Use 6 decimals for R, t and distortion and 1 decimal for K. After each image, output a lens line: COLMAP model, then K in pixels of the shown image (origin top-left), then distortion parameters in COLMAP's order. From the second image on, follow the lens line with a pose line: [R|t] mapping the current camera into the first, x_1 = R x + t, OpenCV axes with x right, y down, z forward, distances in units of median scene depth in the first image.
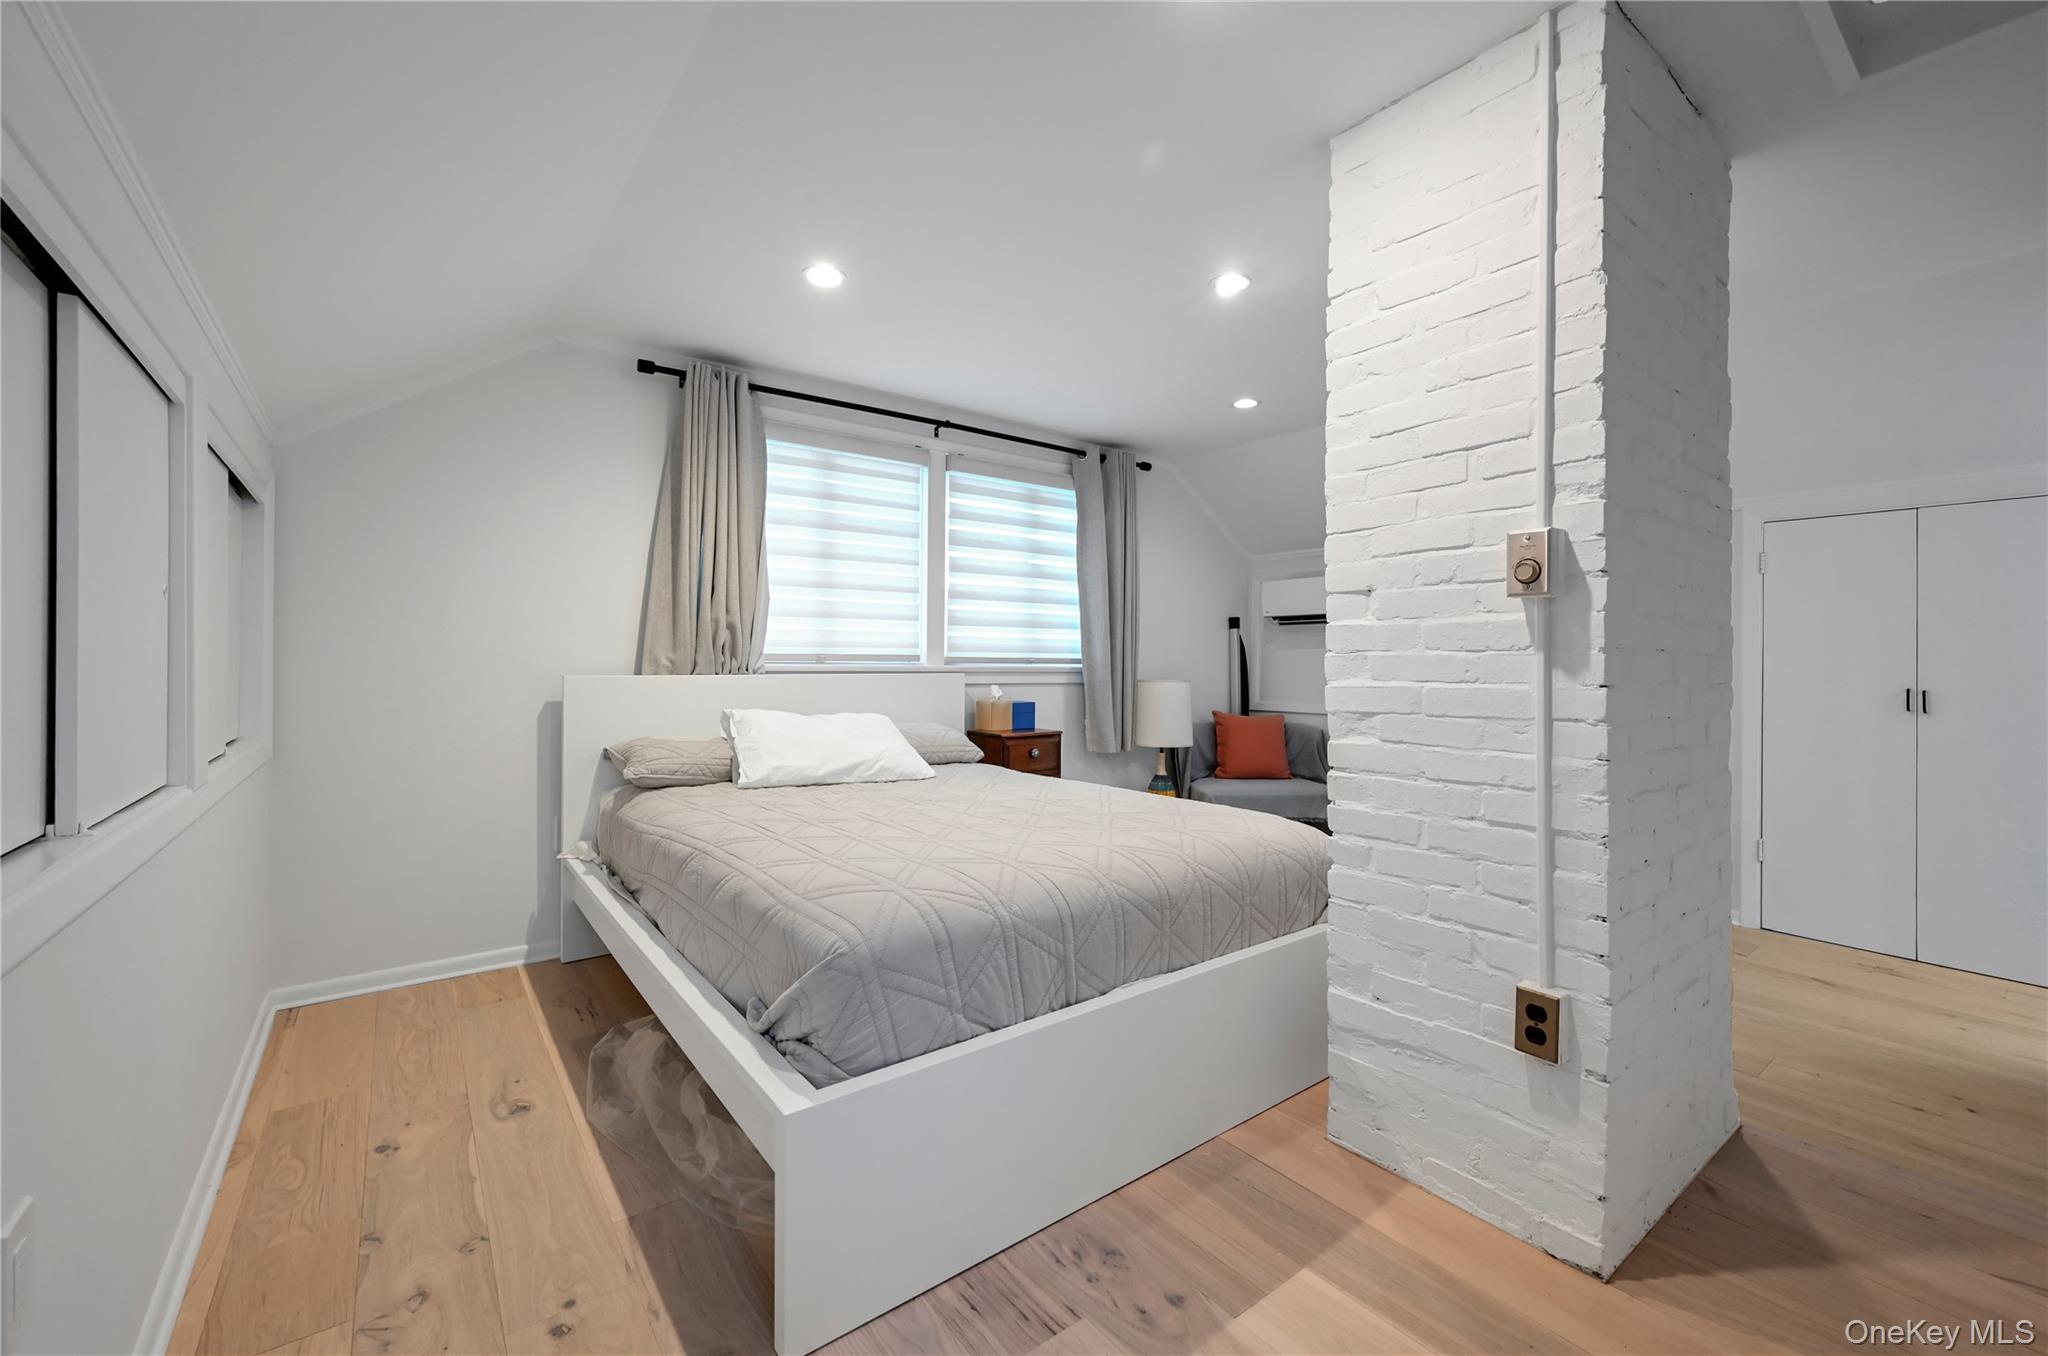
lens RADIAL K [[823.0, 0, 1022.9], [0, 823.0, 664.4], [0, 0, 1]] dist [-0.000051, 0.000107]
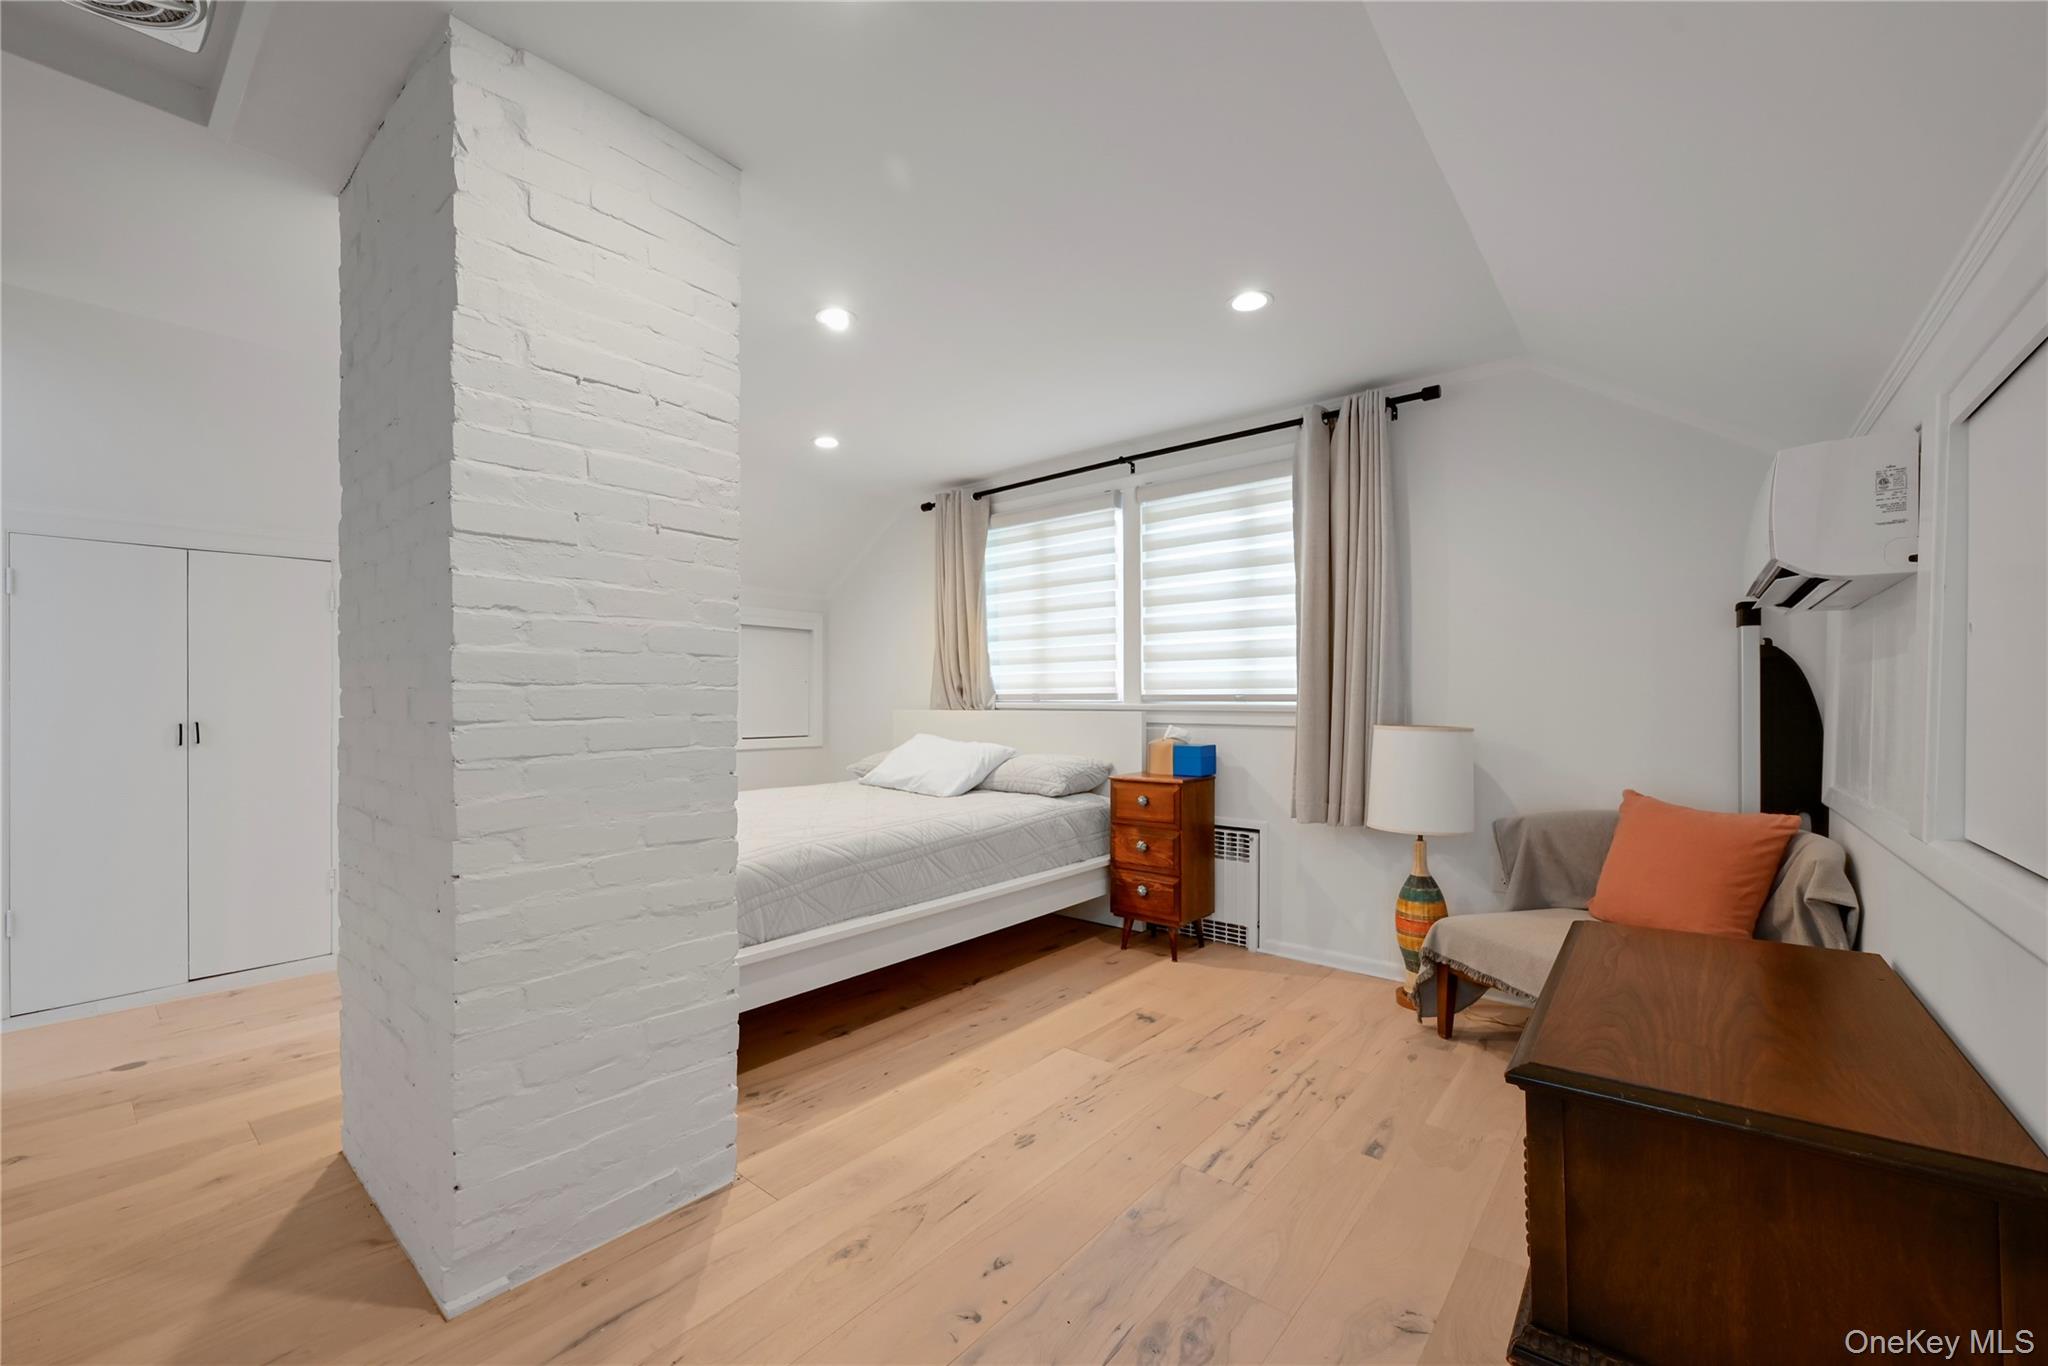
lens RADIAL K [[818.7, 0, 1024.9], [0, 818.7, 708.2], [0, 0, 1]] dist [-0.002223, -0.000212]
pose [[0.229722, 0.002133, -0.973254, 0.835400], [-0.003150, 0.999994, 0.001448, 0.005926], [0.973251, 0.002733, 0.229727, 0.655648]]
